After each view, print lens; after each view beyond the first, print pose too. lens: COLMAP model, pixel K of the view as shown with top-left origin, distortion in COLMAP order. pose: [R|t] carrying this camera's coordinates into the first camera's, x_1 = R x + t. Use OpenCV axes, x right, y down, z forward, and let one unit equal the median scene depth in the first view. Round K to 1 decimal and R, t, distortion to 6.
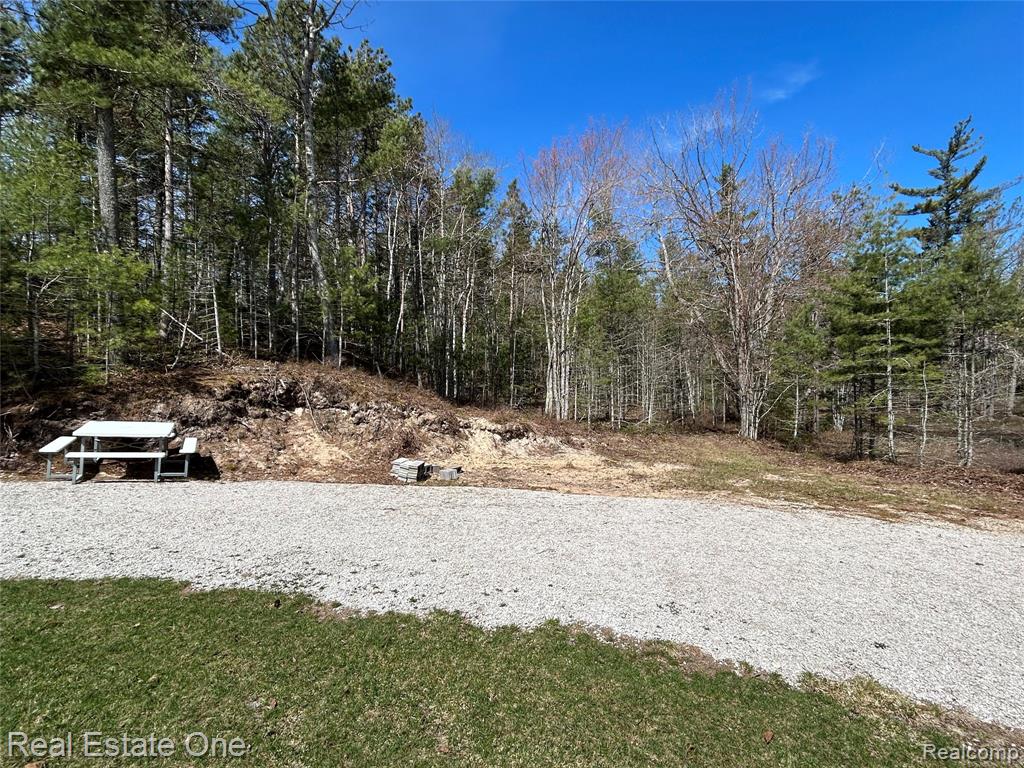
lens RADIAL K [[526.7, 0, 512.0], [0, 526.7, 384.0], [0, 0, 1]] dist [0.003204, 0.000494]
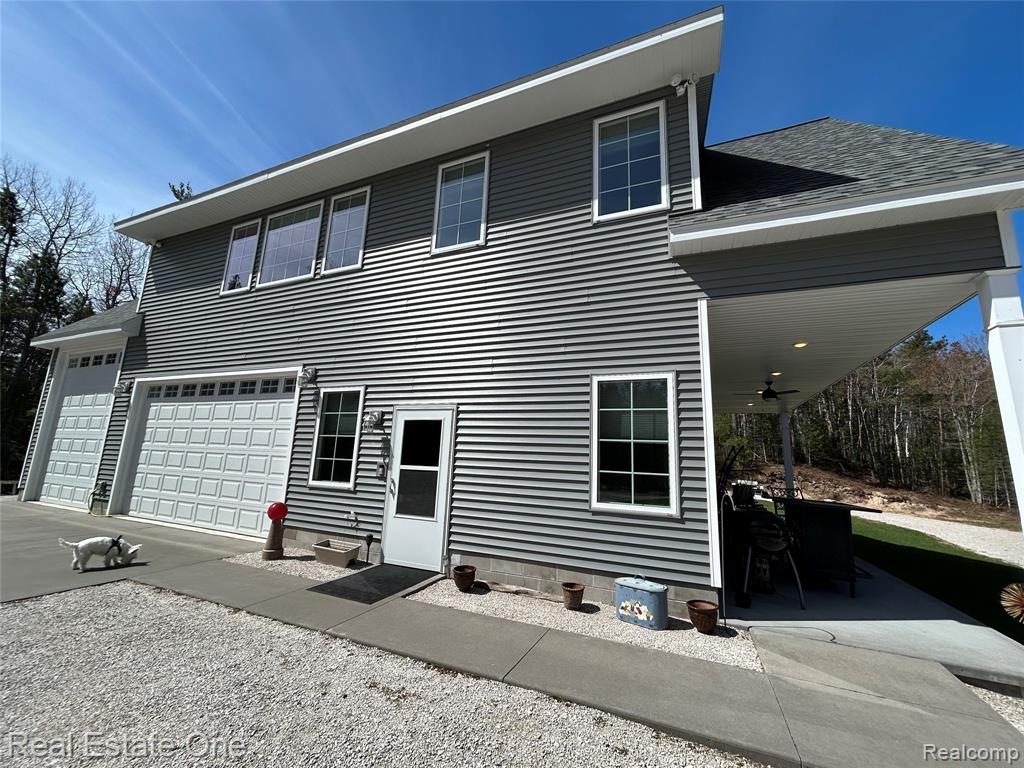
lens RADIAL K [[413.0, 0, 512.0], [0, 413.0, 384.0], [0, 0, 1]] dist [-0.001015, -0.000125]
pose [[0.525856, -0.118890, -0.842224, 0.832646], [-0.037731, 0.985948, -0.162737, -0.059434], [0.849736, 0.117354, 0.513981, -1.710593]]
